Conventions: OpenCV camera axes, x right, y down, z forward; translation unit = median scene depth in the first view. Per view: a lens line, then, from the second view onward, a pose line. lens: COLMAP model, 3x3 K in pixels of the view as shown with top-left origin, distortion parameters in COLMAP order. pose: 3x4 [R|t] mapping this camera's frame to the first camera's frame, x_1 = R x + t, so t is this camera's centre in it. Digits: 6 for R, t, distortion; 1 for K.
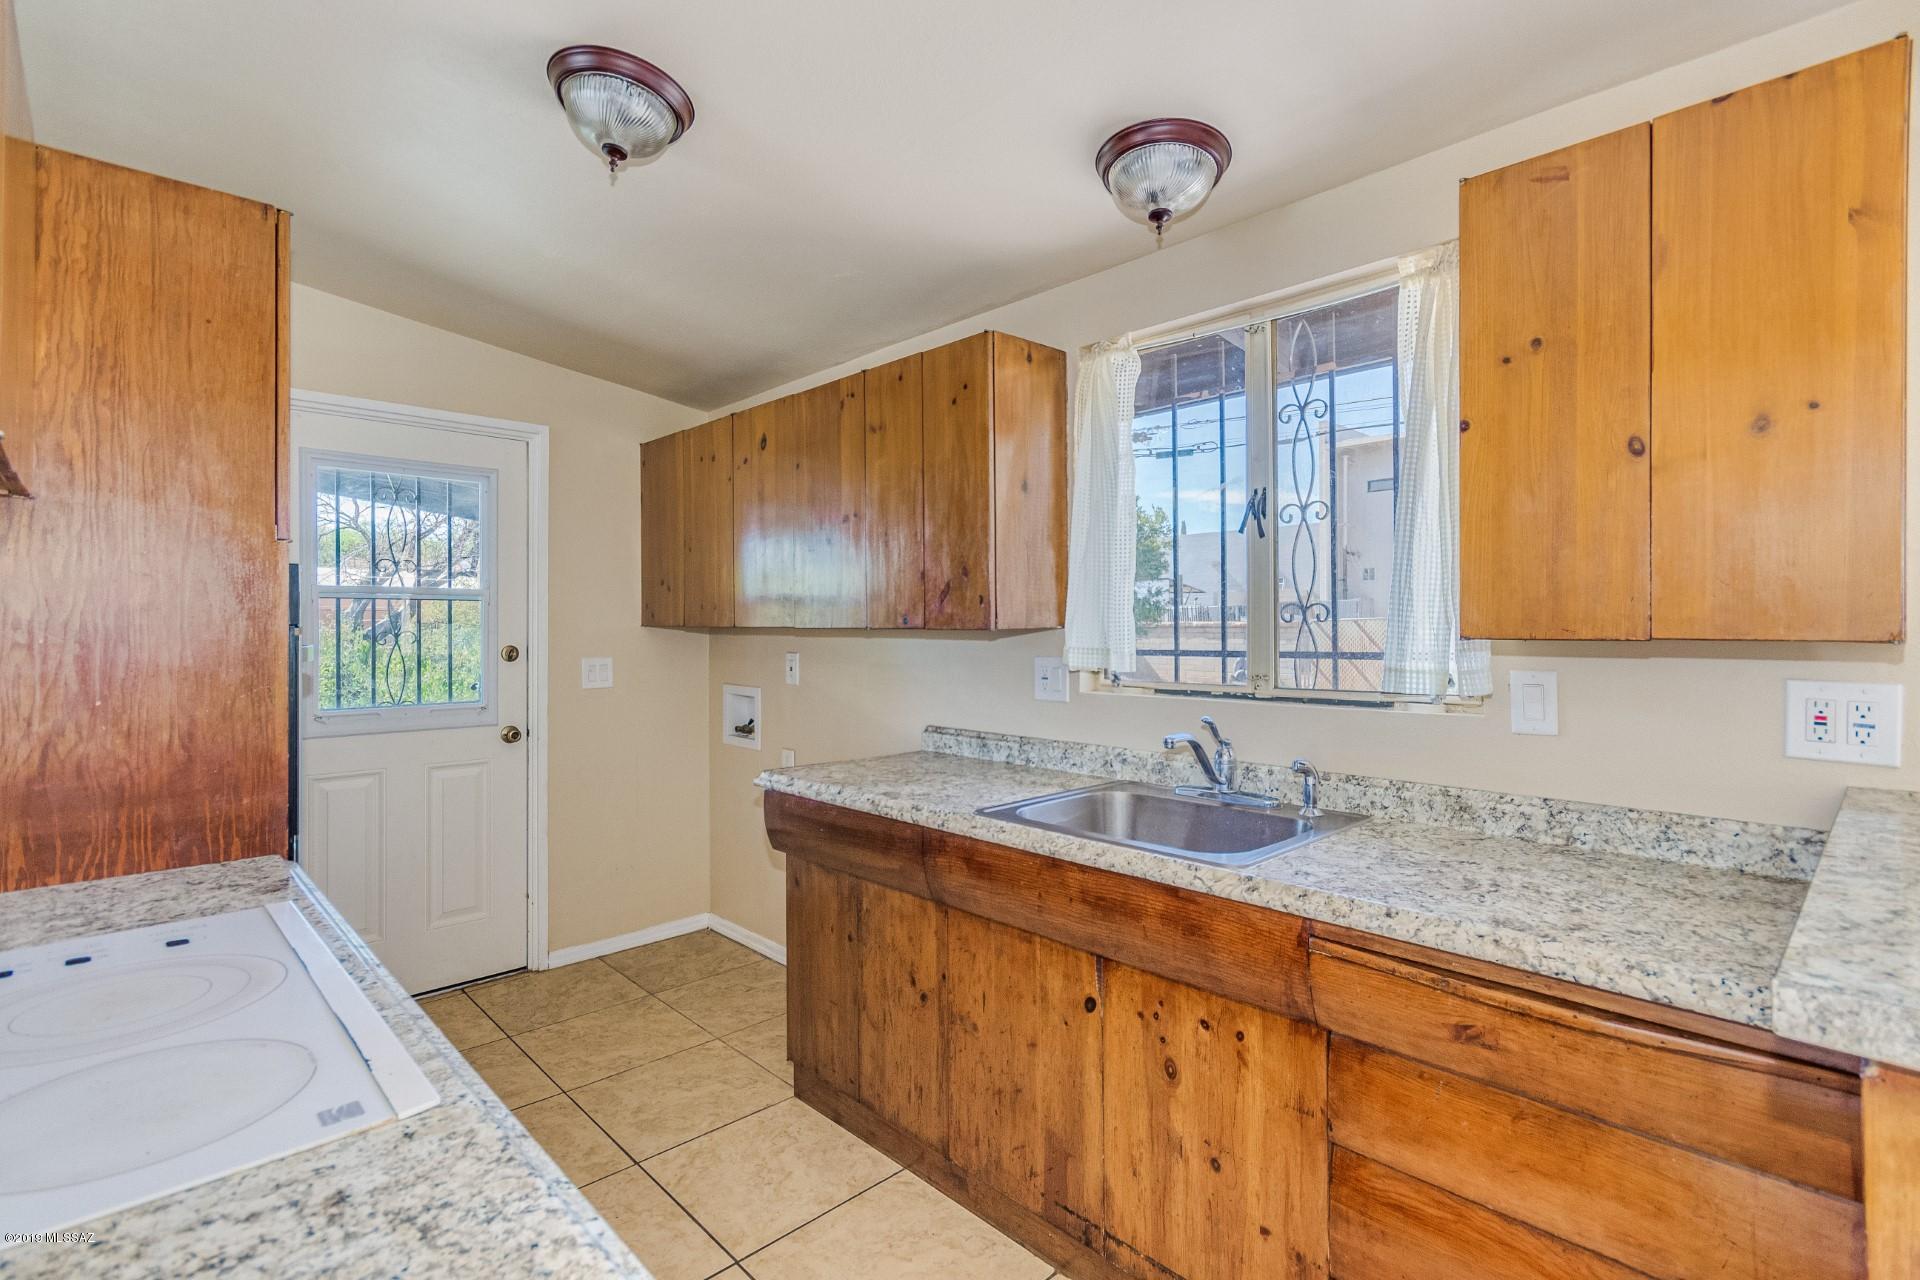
lens RADIAL K [[883.4, 0, 957.3], [0, 883.4, 614.6], [0, 0, 1]] dist [0.001789, 0.000542]
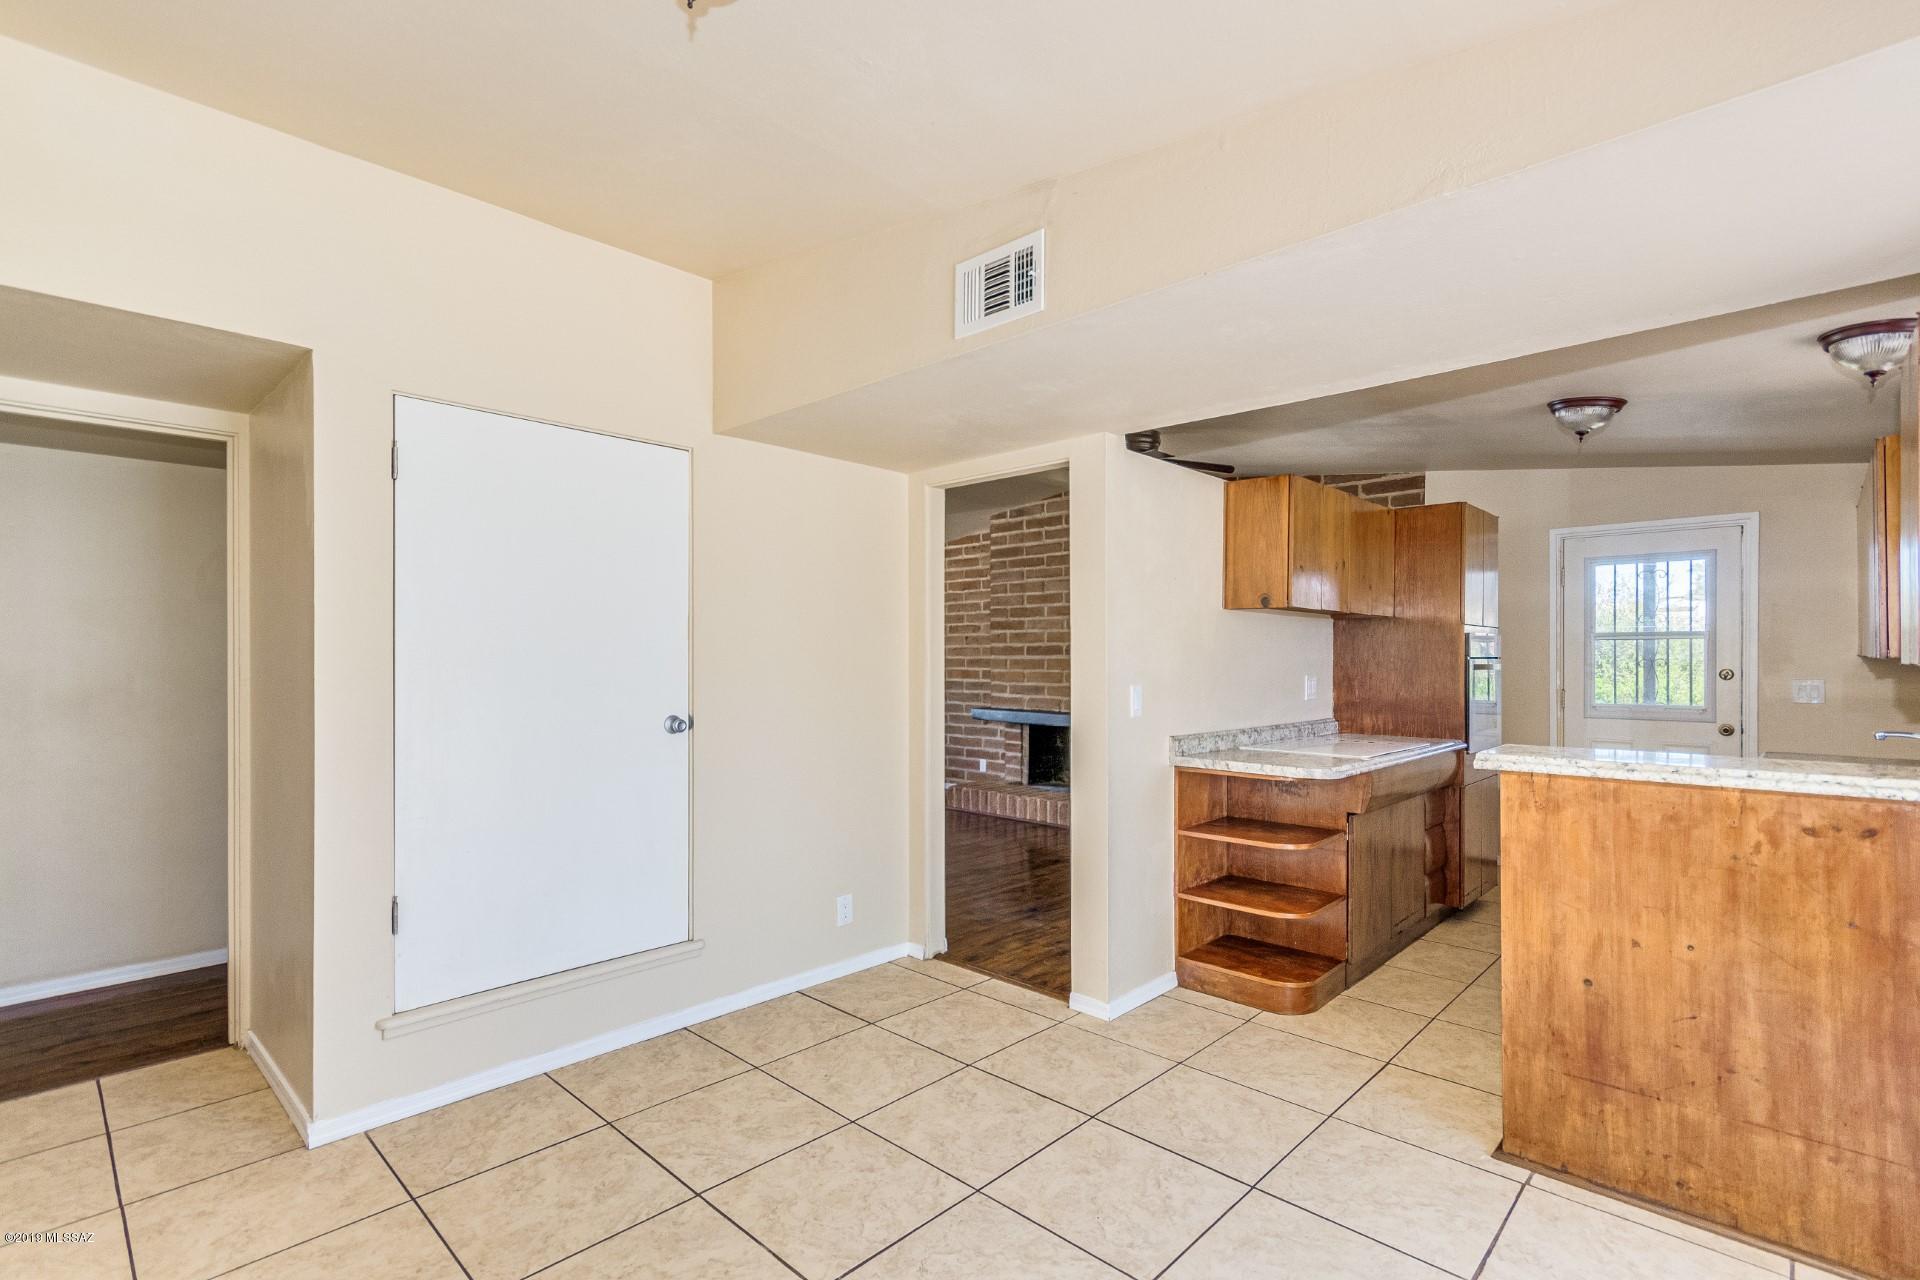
lens RADIAL K [[899.5, 0, 964.4], [0, 899.5, 646.1], [0, 0, 1]] dist [0.001499, 0.001263]
pose [[0.041325, -0.010062, -0.999095, 1.092036], [0.013522, 0.999863, -0.009511, -0.005868], [0.999054, -0.013116, 0.041455, -0.364126]]
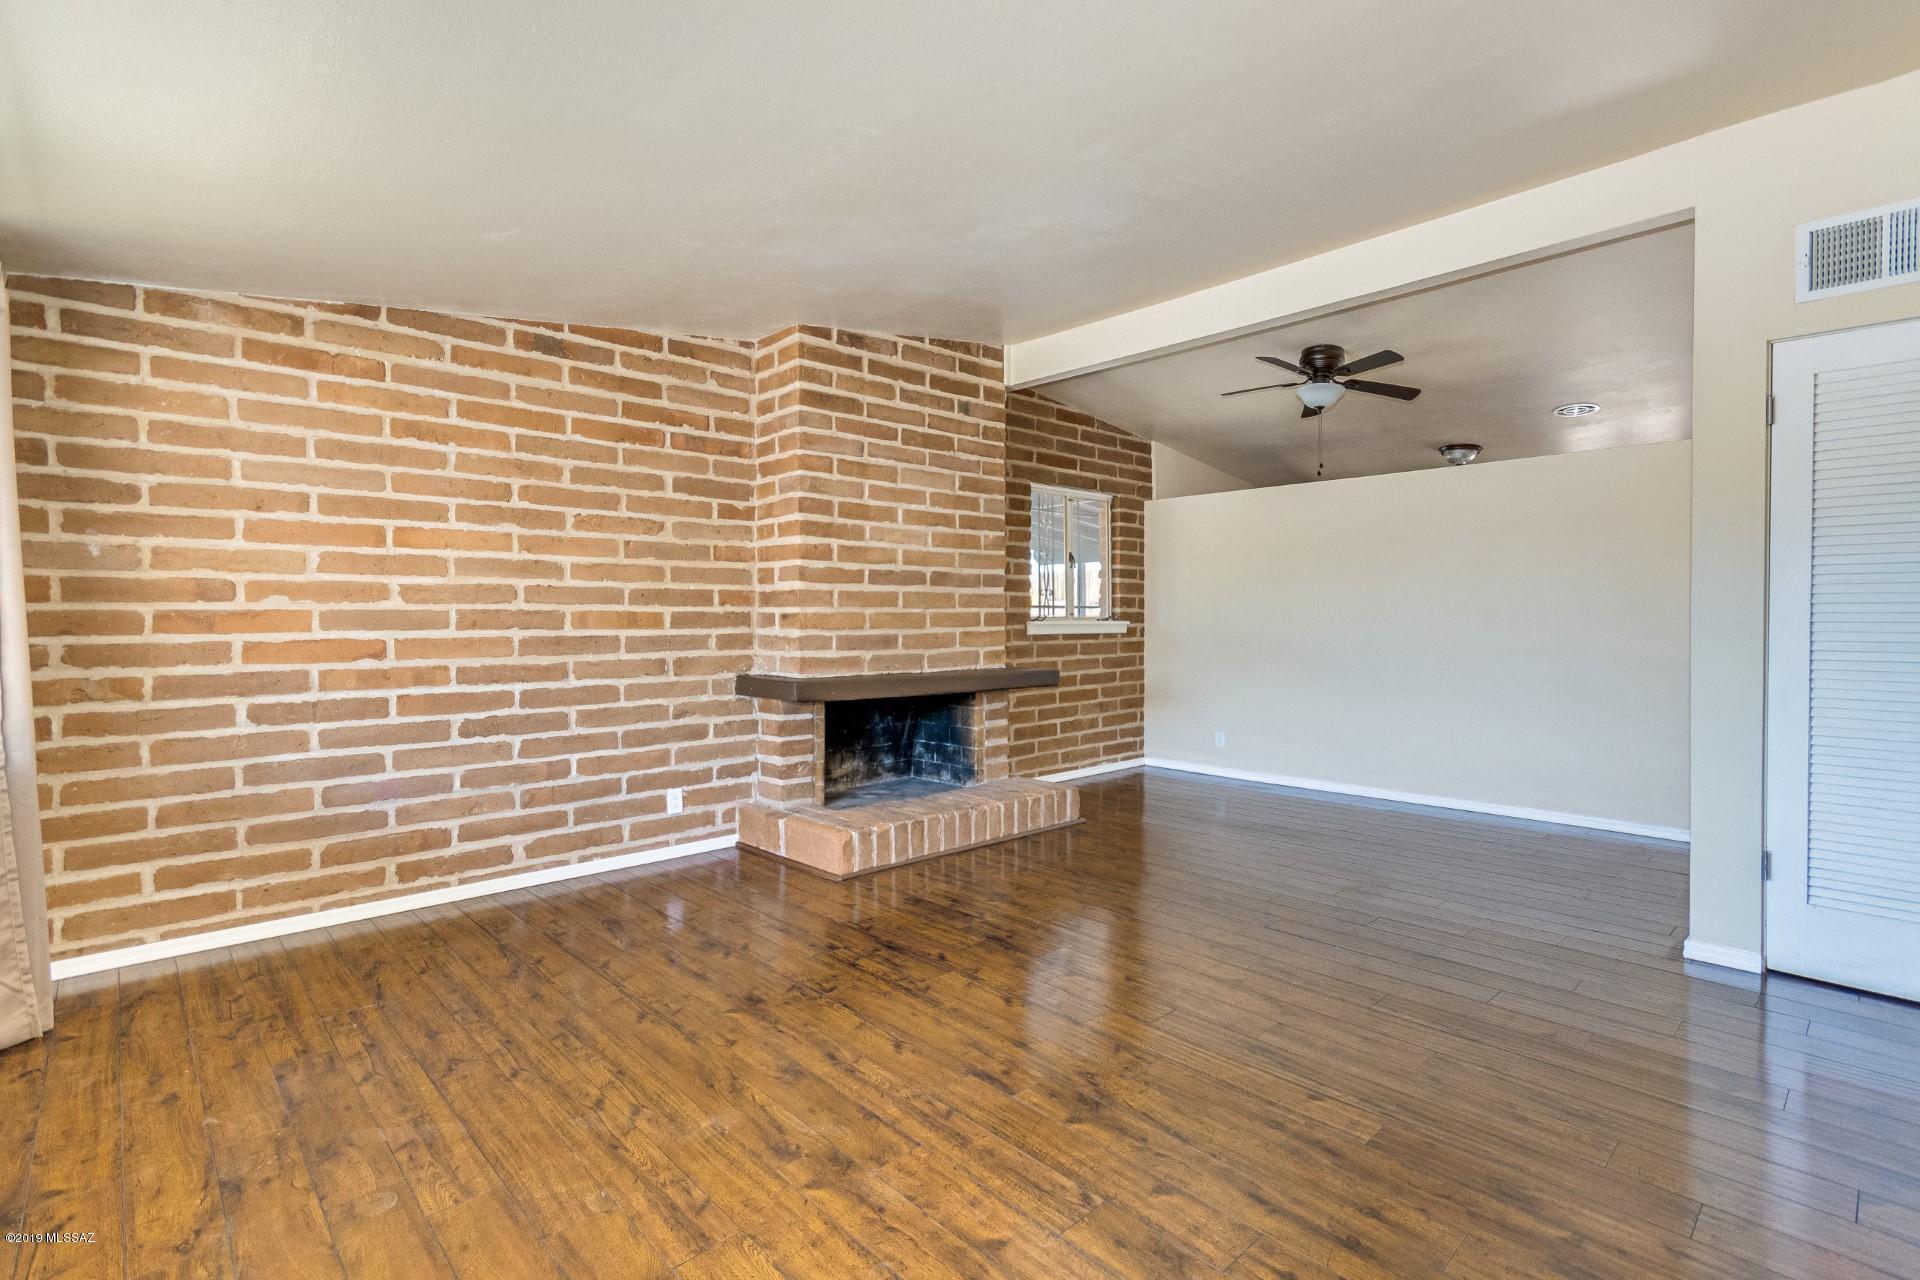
lens RADIAL K [[901.7, 0, 965.8], [0, 901.7, 624.9], [0, 0, 1]] dist [0.003391, 0.000679]
pose [[0.999927, 0.003132, -0.011669, -1.508860], [-0.002864, 0.999733, 0.022917, 0.034248], [0.011738, -0.022882, 0.999669, -1.740117]]
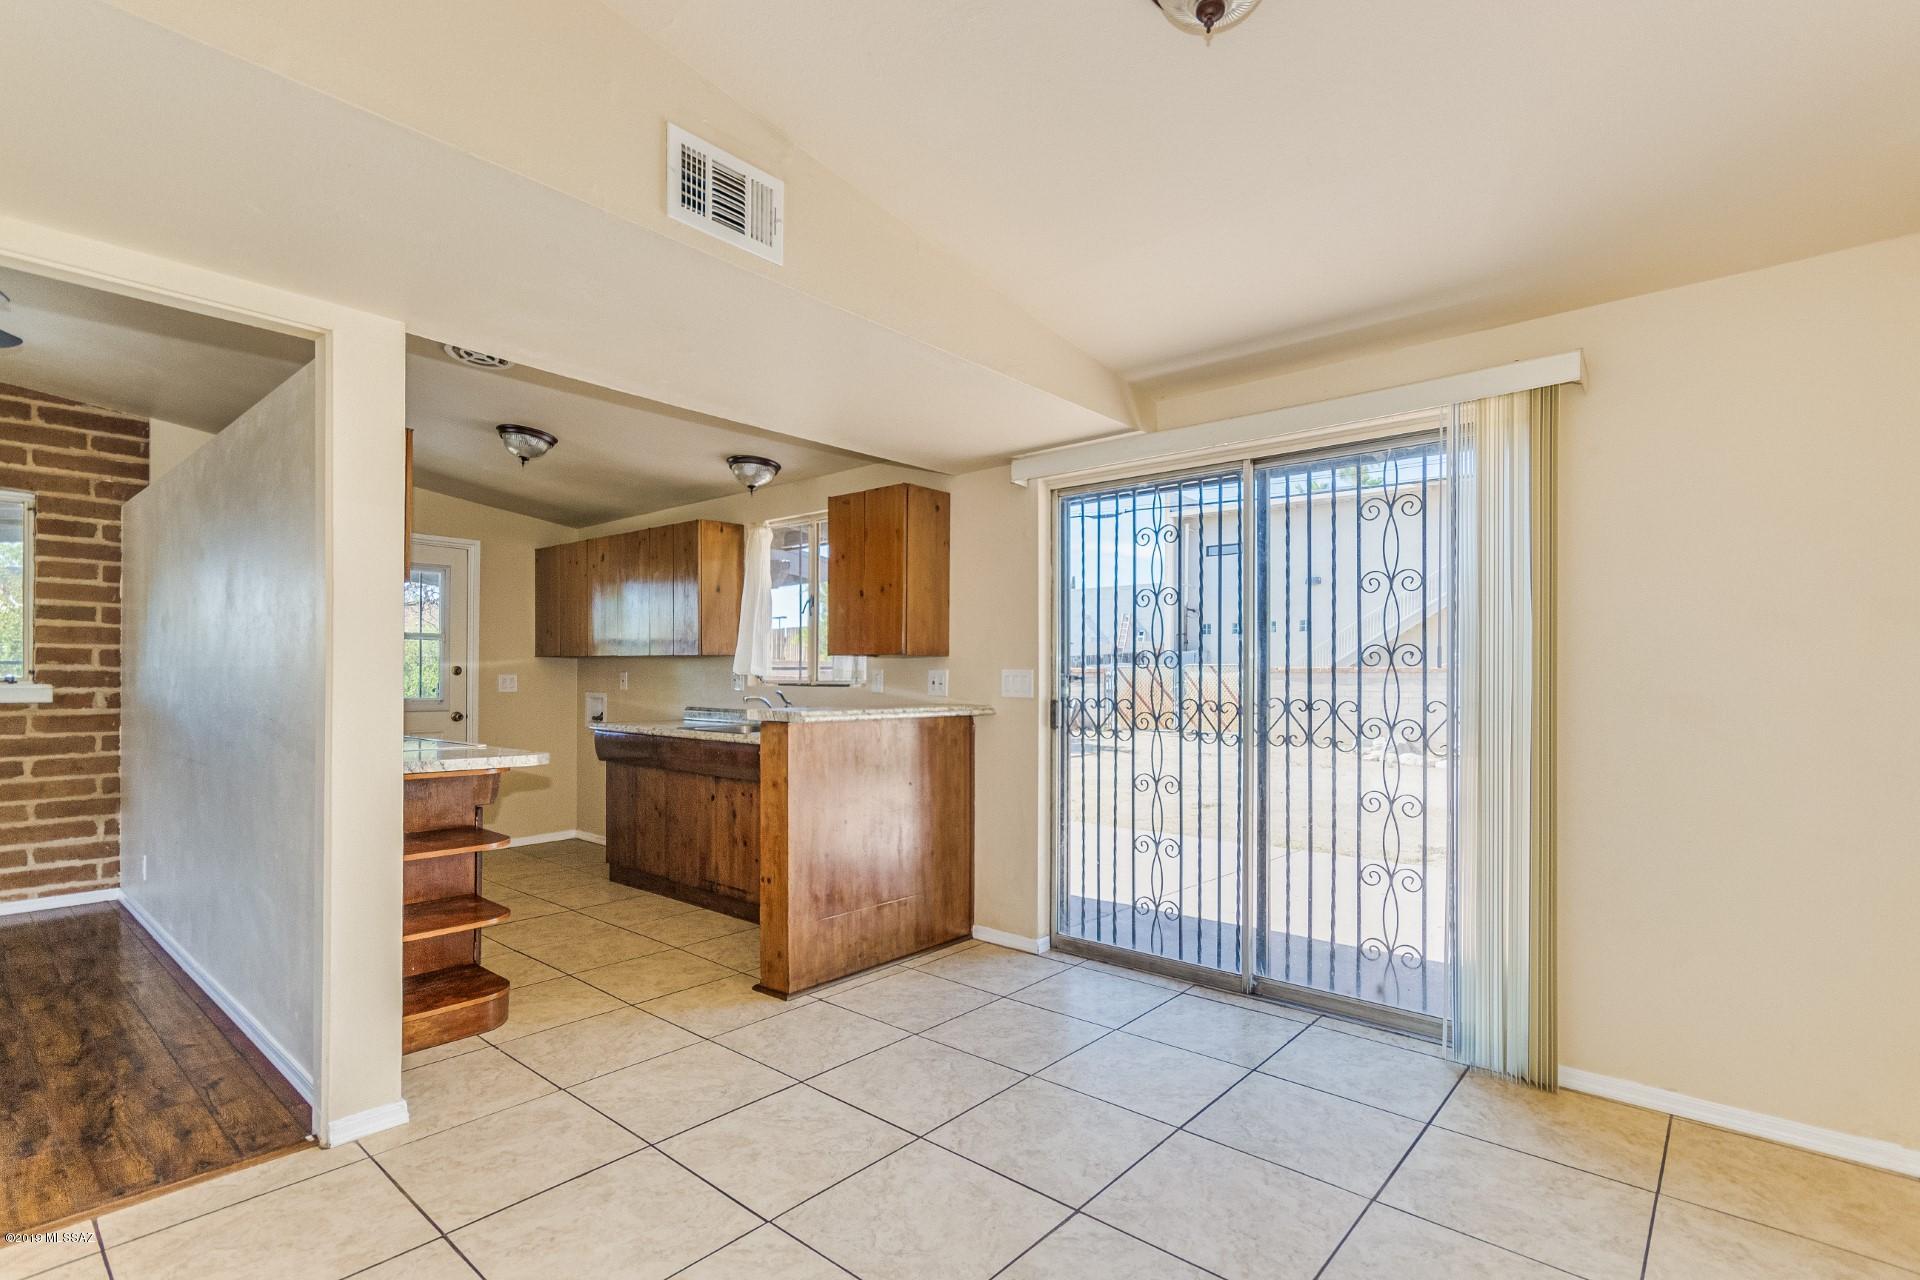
lens RADIAL K [[905.4, 0, 959.6], [0, 905.4, 674.1], [0, 0, 1]] dist [0.001111, 0.000039]
pose [[0.995672, 0.009928, 0.092409, 0.379309], [-0.010937, 0.999886, 0.010413, 0.025756], [-0.092296, -0.011378, 0.995667, -1.041825]]
